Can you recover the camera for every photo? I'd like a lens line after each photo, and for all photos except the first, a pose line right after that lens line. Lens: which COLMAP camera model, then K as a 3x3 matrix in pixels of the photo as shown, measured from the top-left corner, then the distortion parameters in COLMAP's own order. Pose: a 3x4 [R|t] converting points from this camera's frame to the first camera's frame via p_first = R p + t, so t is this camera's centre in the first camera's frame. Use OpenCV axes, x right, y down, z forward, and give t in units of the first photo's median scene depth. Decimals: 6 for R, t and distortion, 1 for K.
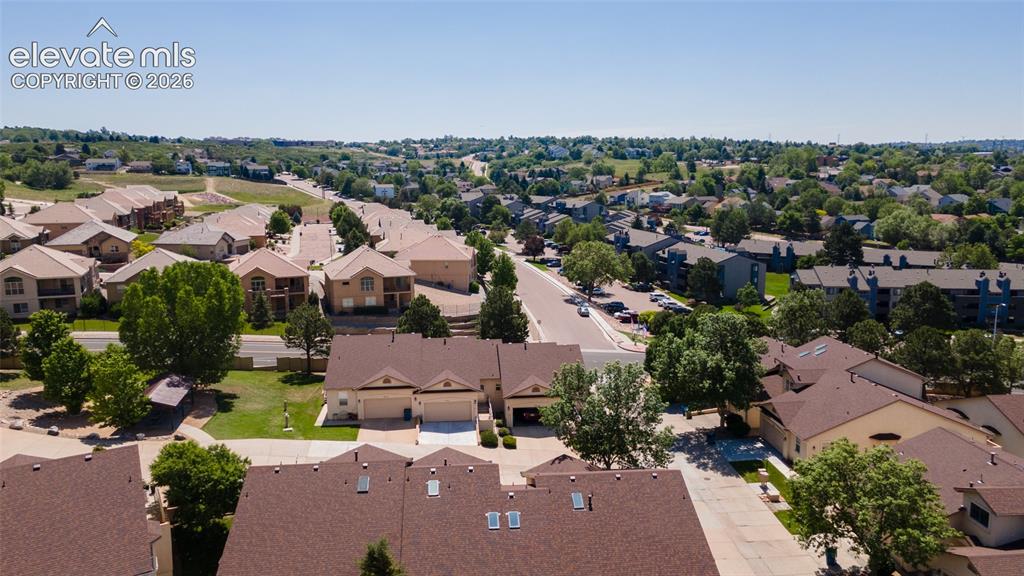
lens RADIAL K [[734.8, 0, 510.6], [0, 734.8, 286.5], [0, 0, 1]] dist [0.038116, 0.028851]
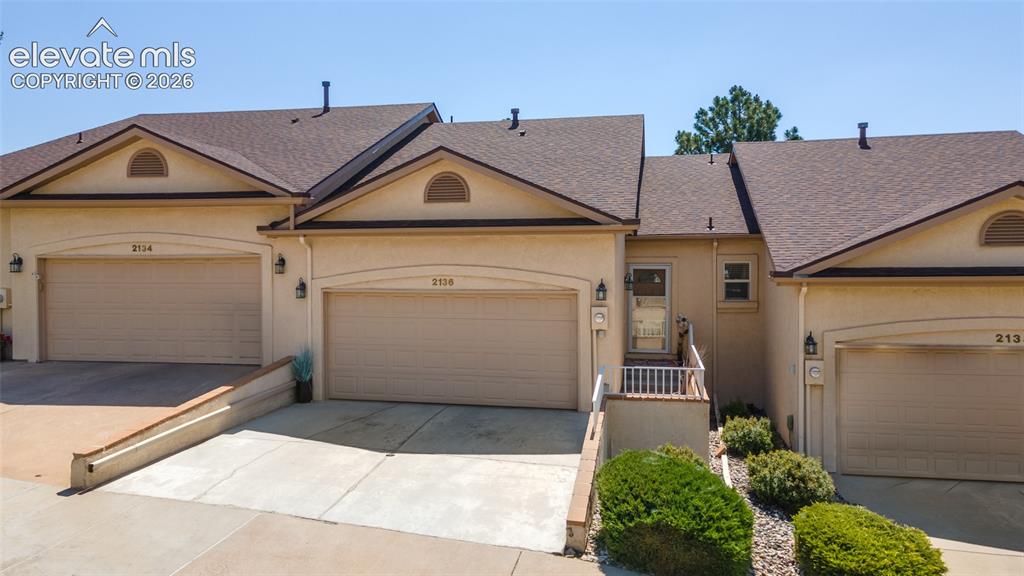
lens RADIAL K [[734.8, 0, 505.4], [0, 734.8, 290.2], [0, 0, 1]] dist [0.038116, 0.028851]
pose [[0.955488, 0.006095, -0.294967, -0.011364], [-0.053061, 0.987034, -0.151487, 0.111788], [0.290219, 0.160395, 0.943423, 0.508162]]
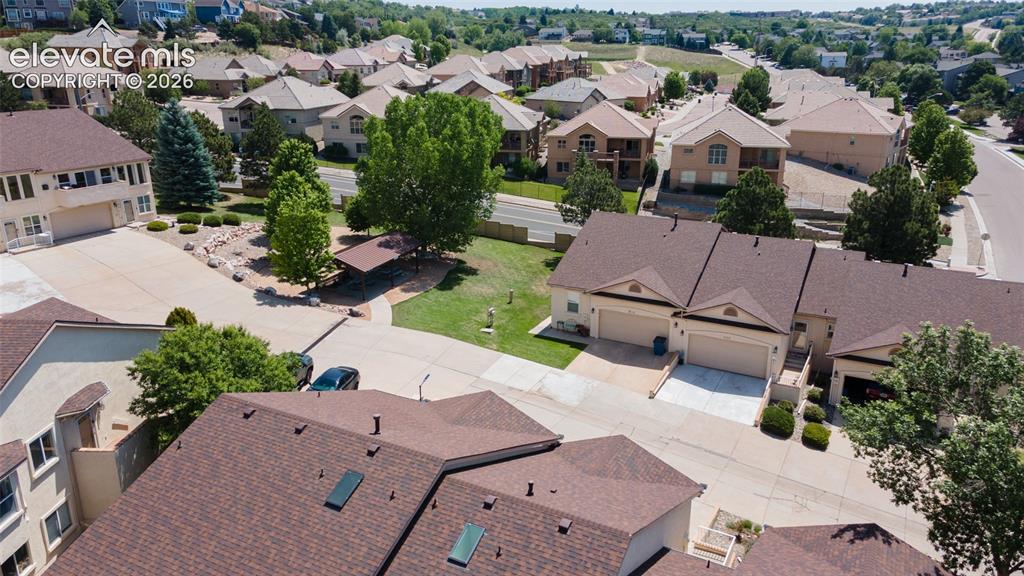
lens RADIAL K [[734.8, 0, 508.6], [0, 734.8, 286.7], [0, 0, 1]] dist [0.038116, 0.028851]
pose [[0.829064, 0.176200, -0.530666, 0.048597], [-0.093668, 0.979406, 0.178859, 0.013426], [0.551252, -0.098580, 0.828494, 0.244033]]
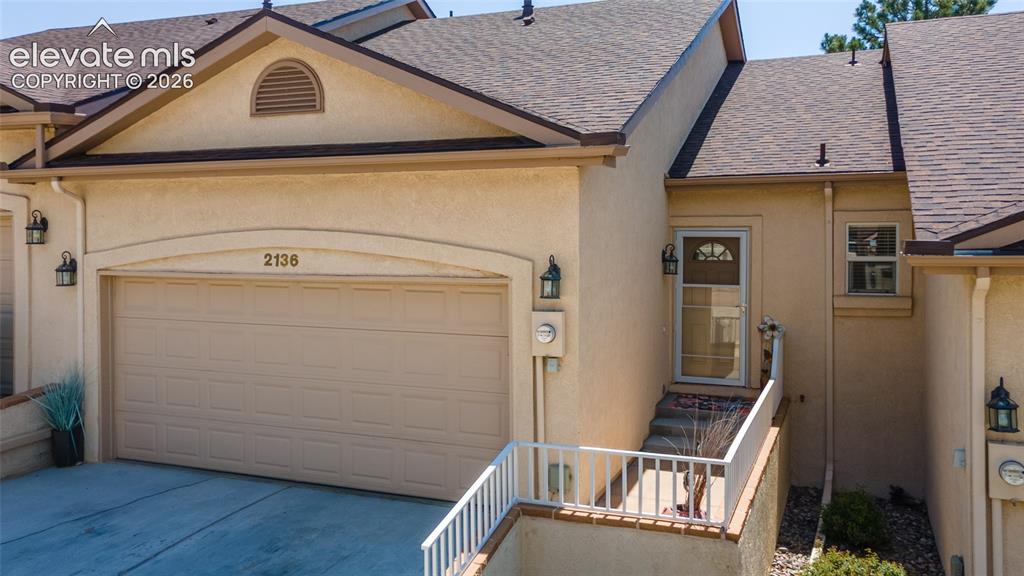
lens RADIAL K [[848.6, 0, 504.7], [0, 848.6, 261.6], [0, 0, 1]] dist [0.043254, 0.038814]
pose [[0.888904, 0.010336, -0.457976, -0.004265], [-0.084153, 0.986416, -0.141073, 0.102952], [0.450297, 0.163941, 0.877699, 0.555472]]
